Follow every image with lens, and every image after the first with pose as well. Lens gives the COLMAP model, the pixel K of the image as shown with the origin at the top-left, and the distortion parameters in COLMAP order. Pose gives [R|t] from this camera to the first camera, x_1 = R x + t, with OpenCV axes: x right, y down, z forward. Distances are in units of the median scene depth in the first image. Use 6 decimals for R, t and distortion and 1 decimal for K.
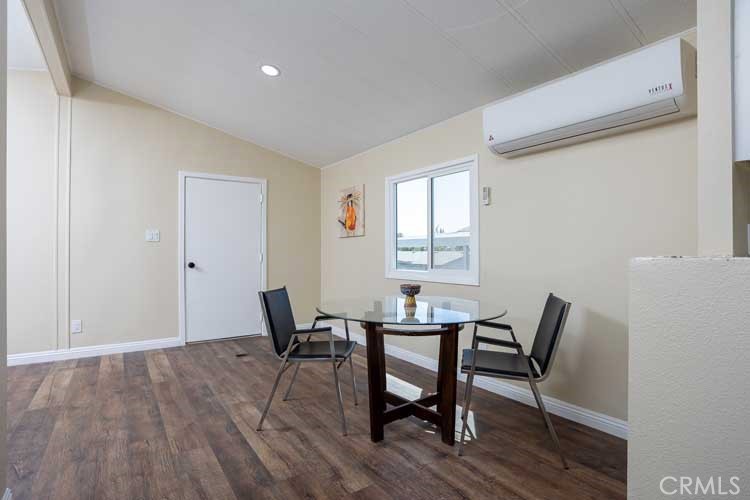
lens RADIAL K [[364.9, 0, 365.5], [0, 364.9, 250.8], [0, 0, 1]] dist [-0.057801, 0.042178]
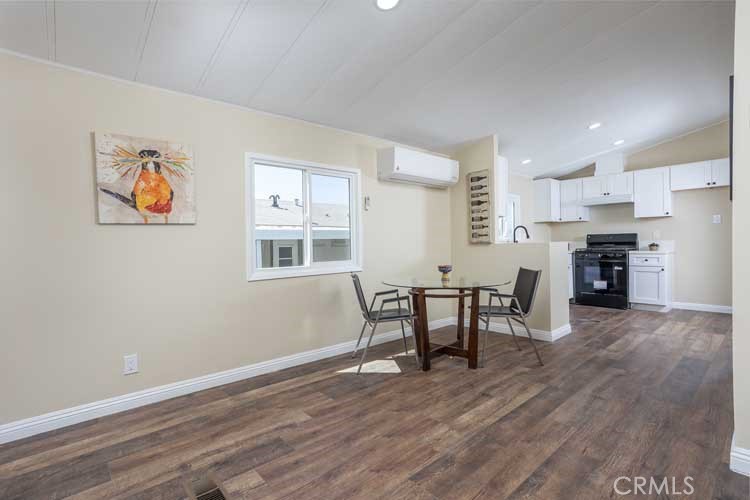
lens RADIAL K [[364.9, 0, 365.5], [0, 364.9, 250.8], [0, 0, 1]] dist [-0.057801, 0.042178]
pose [[-0.101369, -0.011493, 0.994783, -1.247240], [0.025900, 0.999564, 0.014188, 0.008775], [-0.994512, 0.027203, -0.101027, 1.406798]]
